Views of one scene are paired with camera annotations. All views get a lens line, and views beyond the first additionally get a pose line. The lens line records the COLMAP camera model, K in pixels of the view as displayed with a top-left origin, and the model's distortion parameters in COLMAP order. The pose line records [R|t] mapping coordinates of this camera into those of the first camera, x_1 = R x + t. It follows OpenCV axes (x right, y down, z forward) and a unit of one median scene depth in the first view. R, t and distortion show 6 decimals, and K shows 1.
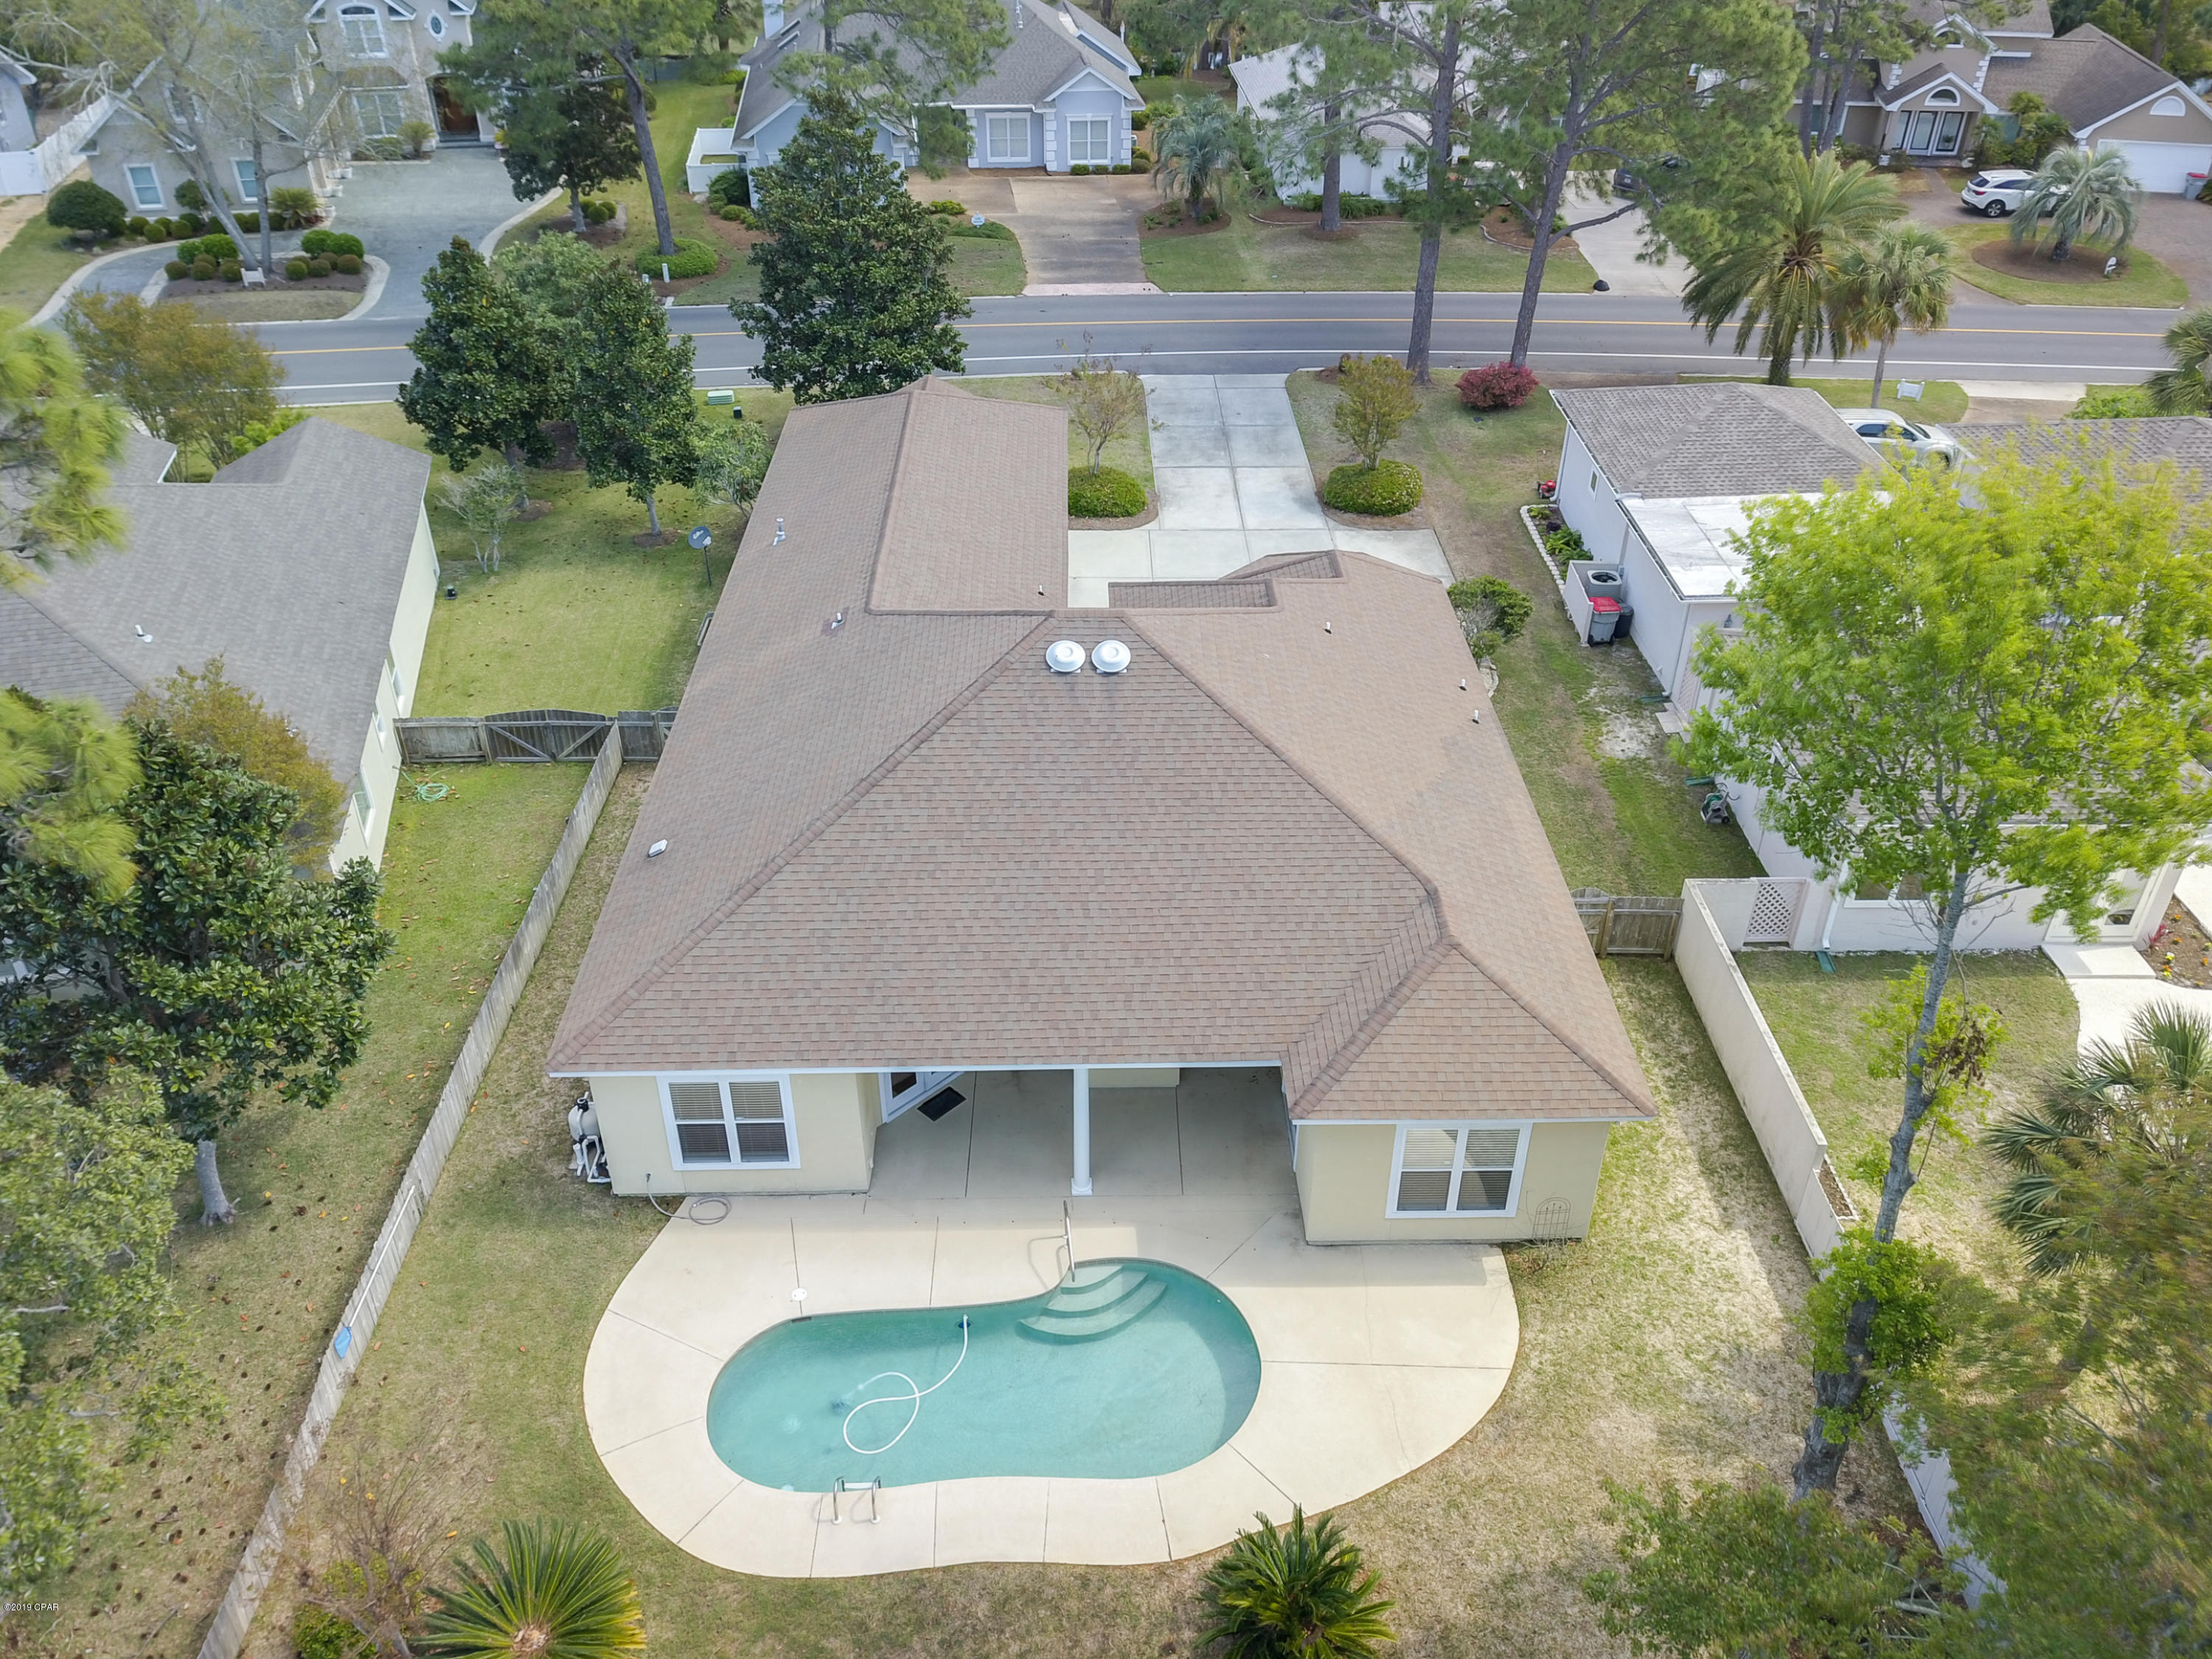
lens RADIAL K [[1668.2, 0, 1106.0], [0, 1668.2, 829.5], [0, 0, 1]] dist [0.036158, -0.009813]
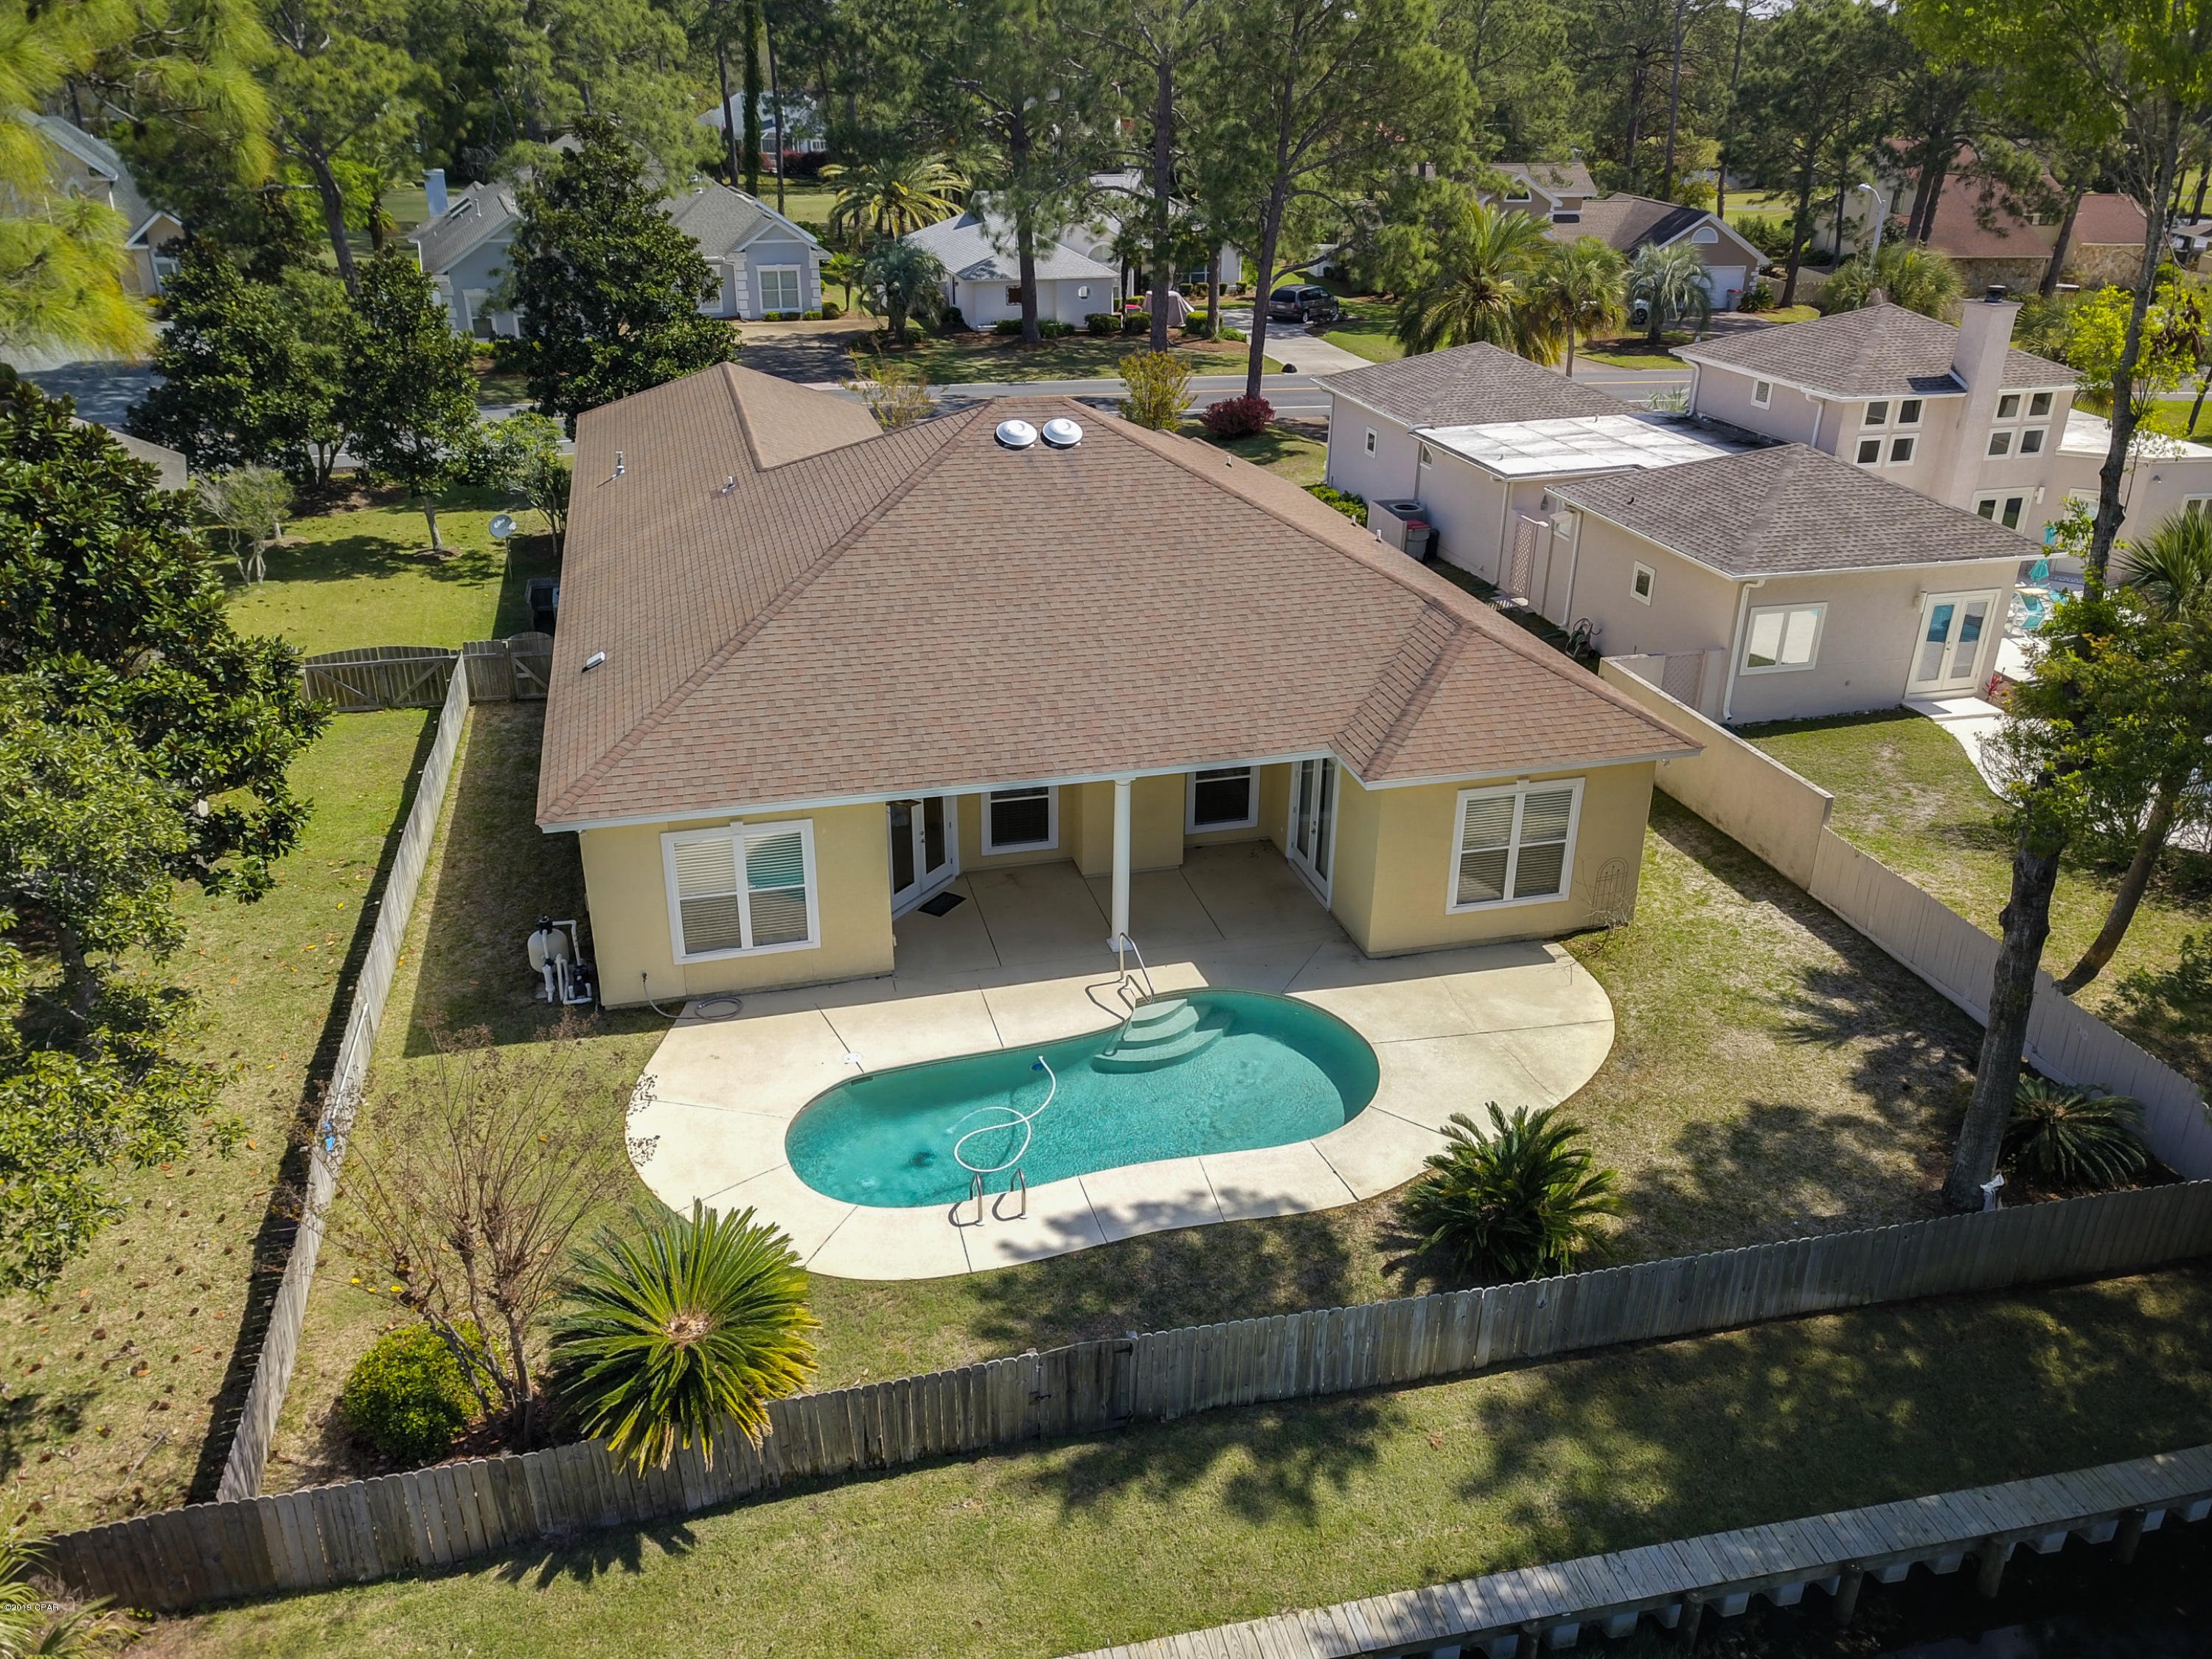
lens RADIAL K [[1601.4, 0, 1108.5], [0, 1601.4, 872.8], [0, 0, 1]] dist [0.019818, -0.003243]
pose [[0.969432, -0.094860, 0.226280, -0.234309], [0.125246, 0.984356, -0.123923, 0.302815], [-0.210984, 0.148476, 0.966147, 0.137287]]
